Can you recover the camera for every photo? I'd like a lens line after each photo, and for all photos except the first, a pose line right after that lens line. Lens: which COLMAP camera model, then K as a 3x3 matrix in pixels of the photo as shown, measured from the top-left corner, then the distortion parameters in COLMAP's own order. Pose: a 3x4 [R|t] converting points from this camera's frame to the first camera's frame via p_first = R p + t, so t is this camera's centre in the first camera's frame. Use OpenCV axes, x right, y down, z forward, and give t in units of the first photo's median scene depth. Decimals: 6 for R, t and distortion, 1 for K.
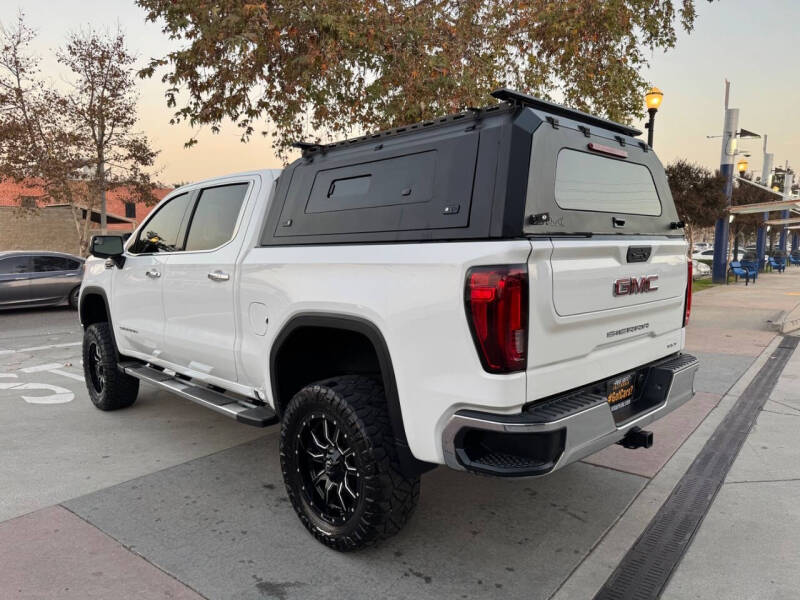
lens RADIAL K [[563.6, 0, 397.4], [0, 563.6, 303.7], [0, 0, 1]] dist [0.037315, -0.044929]
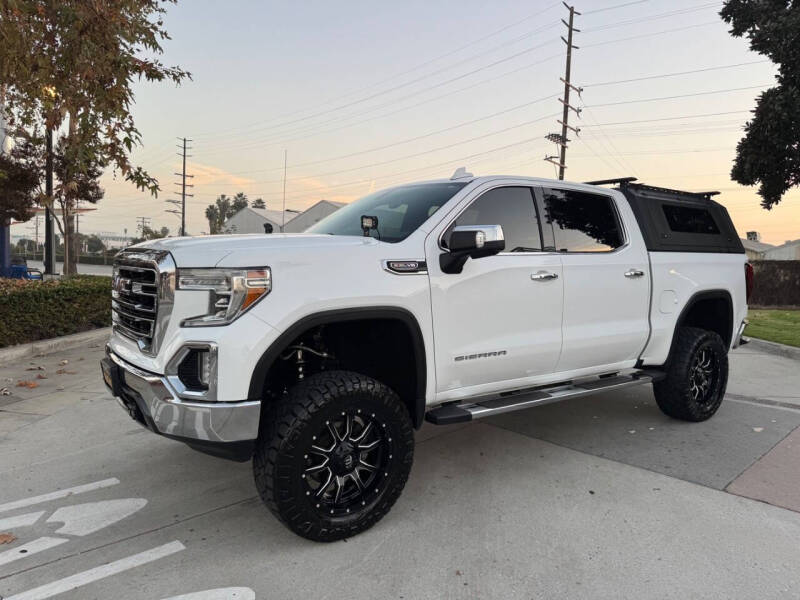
lens RADIAL K [[565.3, 0, 402.3], [0, 565.3, 293.2], [0, 0, 1]] dist [0.034714, -0.045099]
pose [[0.135828, -0.050387, 0.989450, -0.546983], [0.076691, 0.996244, 0.040205, -0.032754], [-0.987760, 0.070421, 0.139182, 0.452935]]
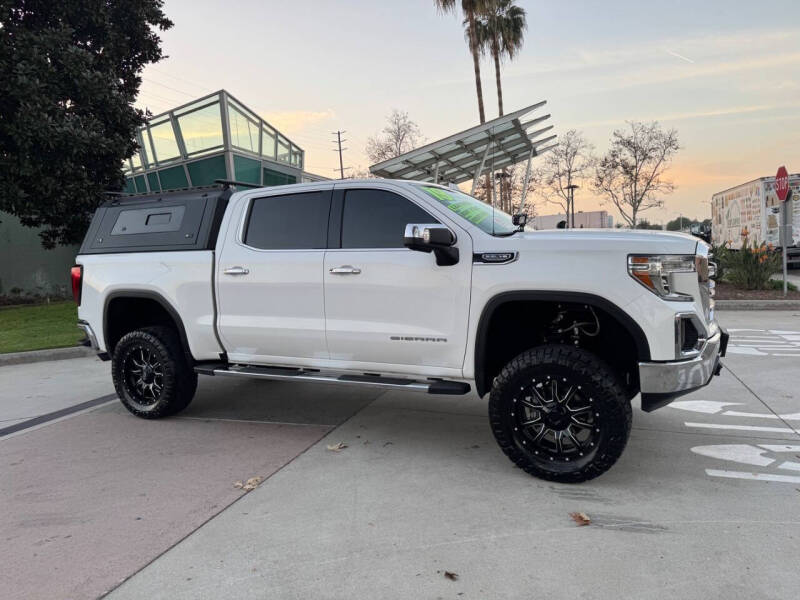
lens RADIAL K [[562.9, 0, 398.9], [0, 562.9, 306.7], [0, 0, 1]] dist [0.047686, -0.063456]
pose [[-0.940174, 0.076605, -0.331969, 0.050367], [0.011711, 0.981084, 0.193227, -0.086246], [0.340492, 0.177779, -0.923287, 0.918026]]
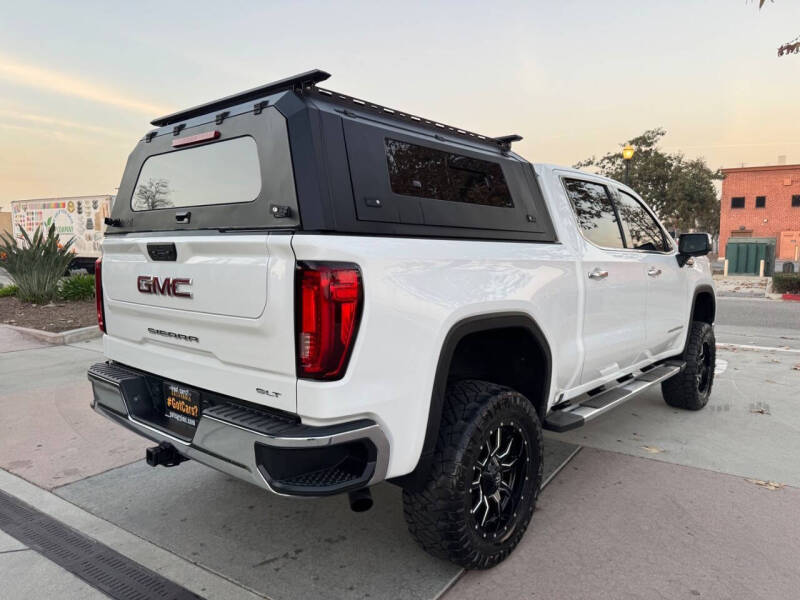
lens RADIAL K [[563.6, 0, 397.4], [0, 563.6, 303.7], [0, 0, 1]] dist [0.037315, -0.044929]
pose [[0.086237, 0.099780, -0.991265, 0.339648], [-0.102794, 0.990553, 0.090766, -0.031394], [0.990957, 0.094069, 0.095679, 0.322035]]
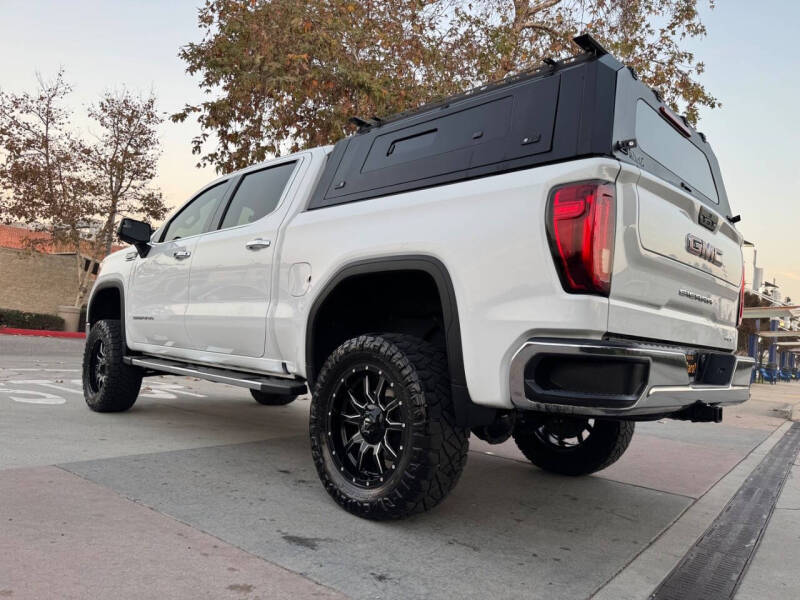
lens RADIAL K [[563.6, 0, 397.4], [0, 563.6, 303.7], [0, 0, 1]] dist [0.037315, -0.044929]
pose [[0.996114, 0.087156, 0.012668, -0.027269], [-0.083975, 0.983260, -0.161703, 0.064483], [-0.026550, 0.160011, 0.986758, 0.017260]]
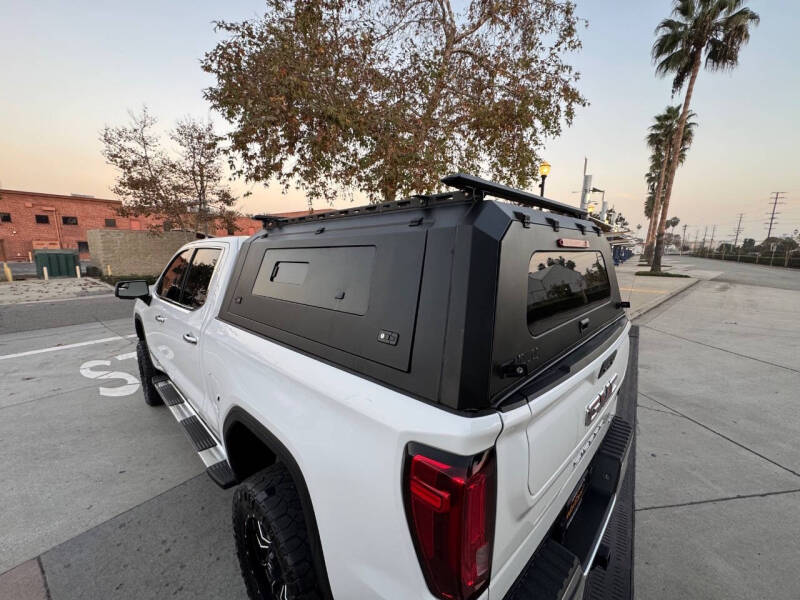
lens RADIAL K [[319.3, 0, 400.0], [0, 319.3, 300.0], [0, 0, 1]] dist [-0.000526, 0.000551]
pose [[0.999511, 0.000920, 0.031271, 0.022042], [-0.002585, 0.998578, 0.053242, -0.053069], [-0.031178, -0.053297, 0.998092, 0.129998]]
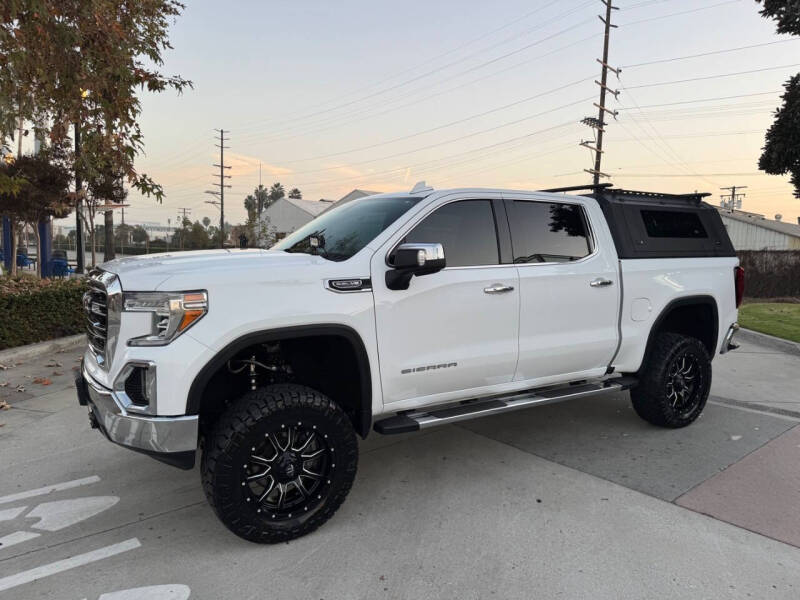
lens RADIAL K [[563.6, 0, 397.4], [0, 563.6, 303.7], [0, 0, 1]] dist [0.037315, -0.044929]
pose [[0.208226, -0.090247, 0.973908, -0.547883], [0.081724, 0.993857, 0.074622, -0.045194], [-0.974660, 0.064054, 0.214322, 0.399680]]
